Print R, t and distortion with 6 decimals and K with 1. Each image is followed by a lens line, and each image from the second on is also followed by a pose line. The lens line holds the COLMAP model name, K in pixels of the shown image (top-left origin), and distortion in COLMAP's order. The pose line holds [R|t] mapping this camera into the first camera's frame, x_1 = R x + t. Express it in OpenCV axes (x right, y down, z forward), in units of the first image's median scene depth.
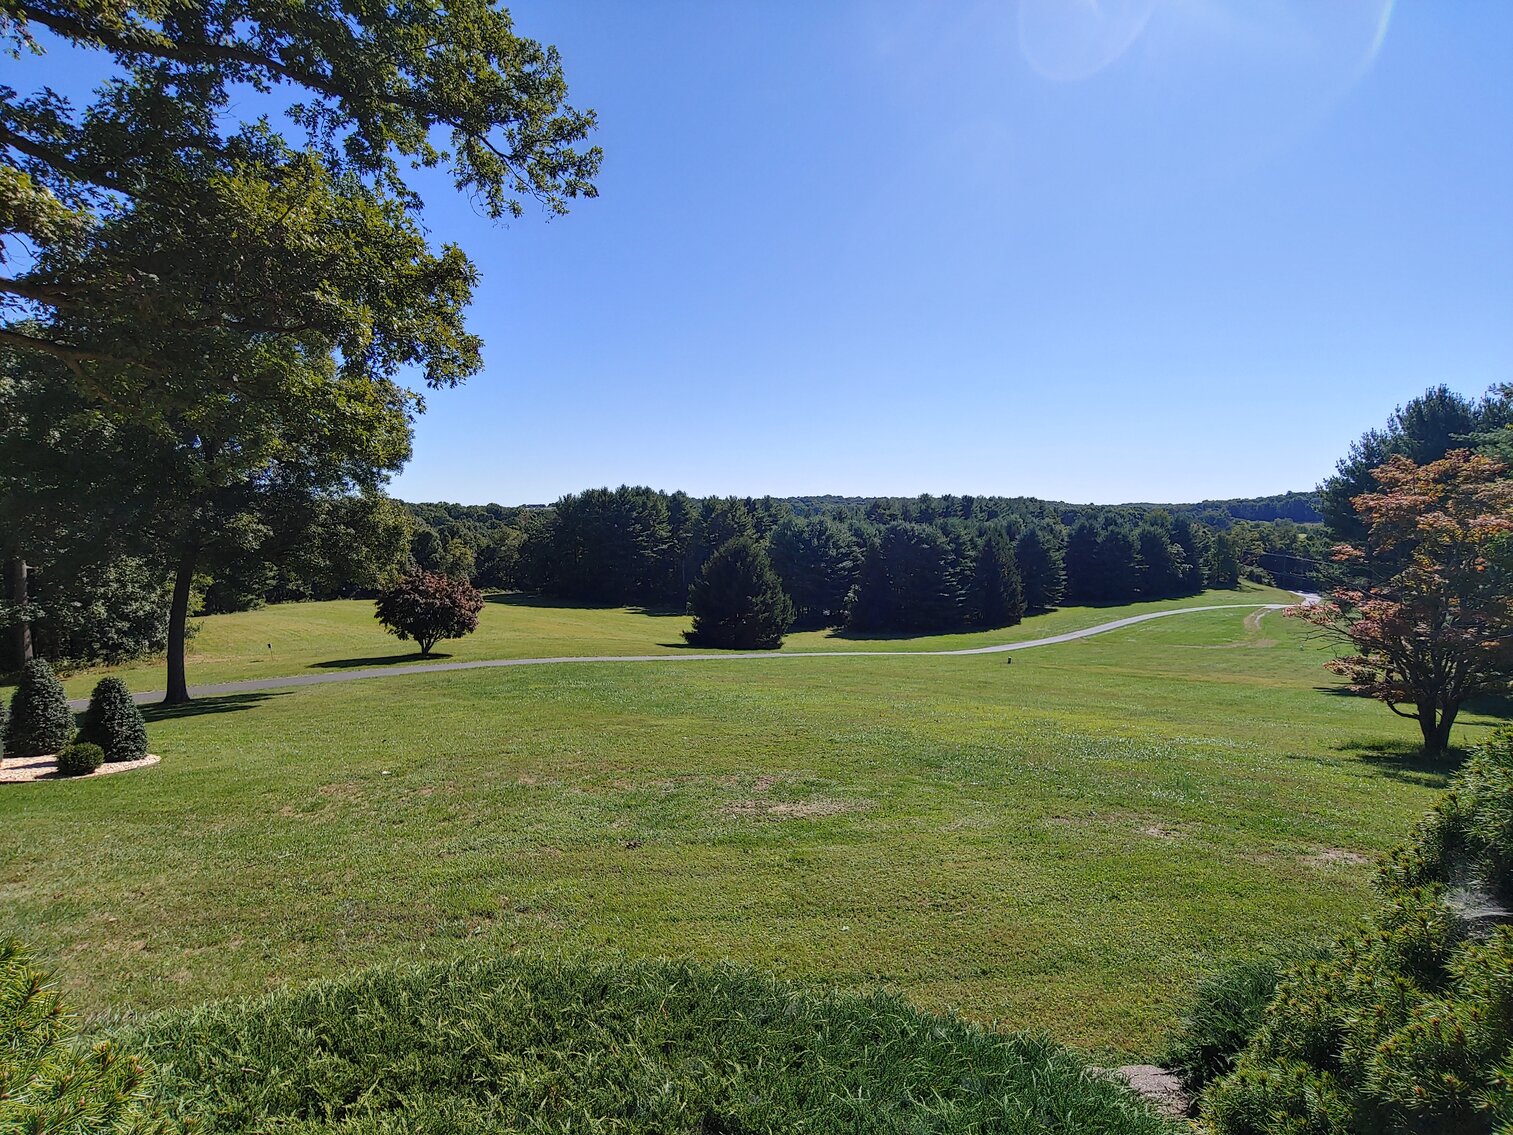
lens RADIAL K [[762.8, 0, 754.2], [0, 762.8, 565.9], [0, 0, 1]] dist [-0.001819, -0.000532]
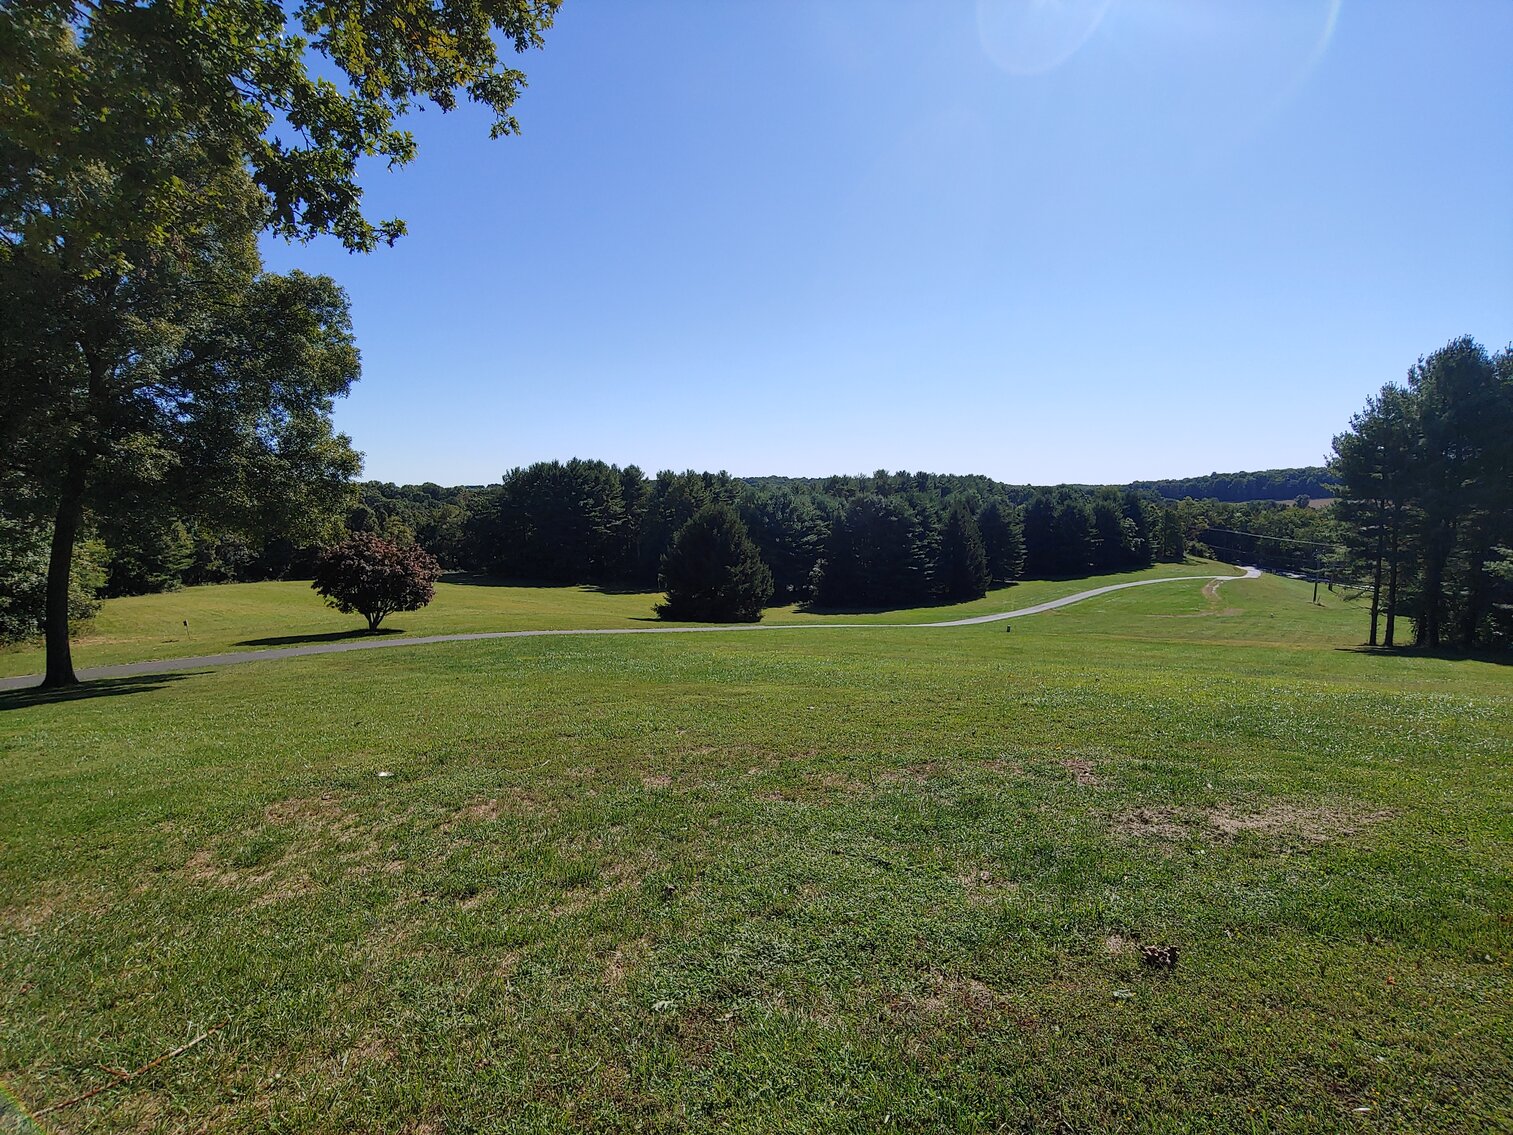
lens RADIAL K [[676.8, 0, 702.6], [0, 676.8, 592.3], [0, 0, 1]] dist [0.000168, -0.000356]
pose [[0.996713, -0.008250, 0.080595, -0.147922], [0.005469, 0.999384, 0.034662, 0.060894], [-0.080831, -0.034108, 0.996144, 0.247739]]
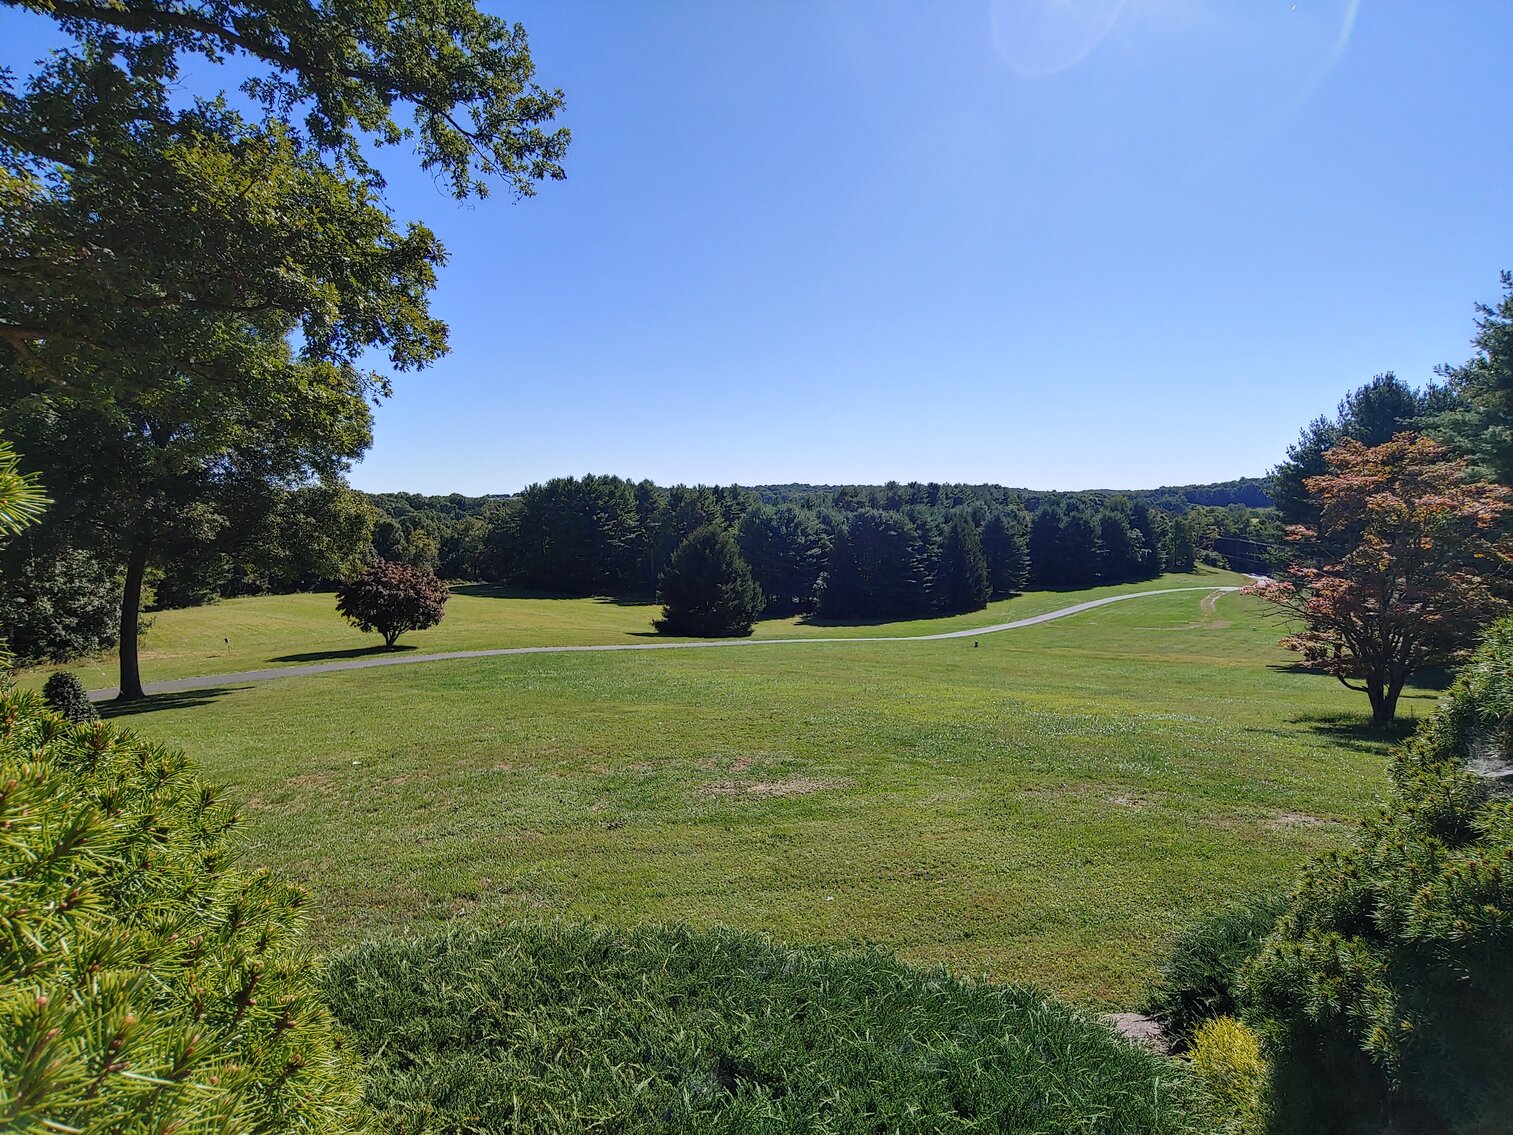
lens RADIAL K [[762.8, 0, 754.2], [0, 762.8, 565.9], [0, 0, 1]] dist [-0.001819, -0.000532]
pose [[0.998988, -0.010079, 0.043835, -0.005562], [0.009524, 0.999872, 0.012852, 0.004740], [-0.043959, -0.012422, 0.998956, -0.001223]]
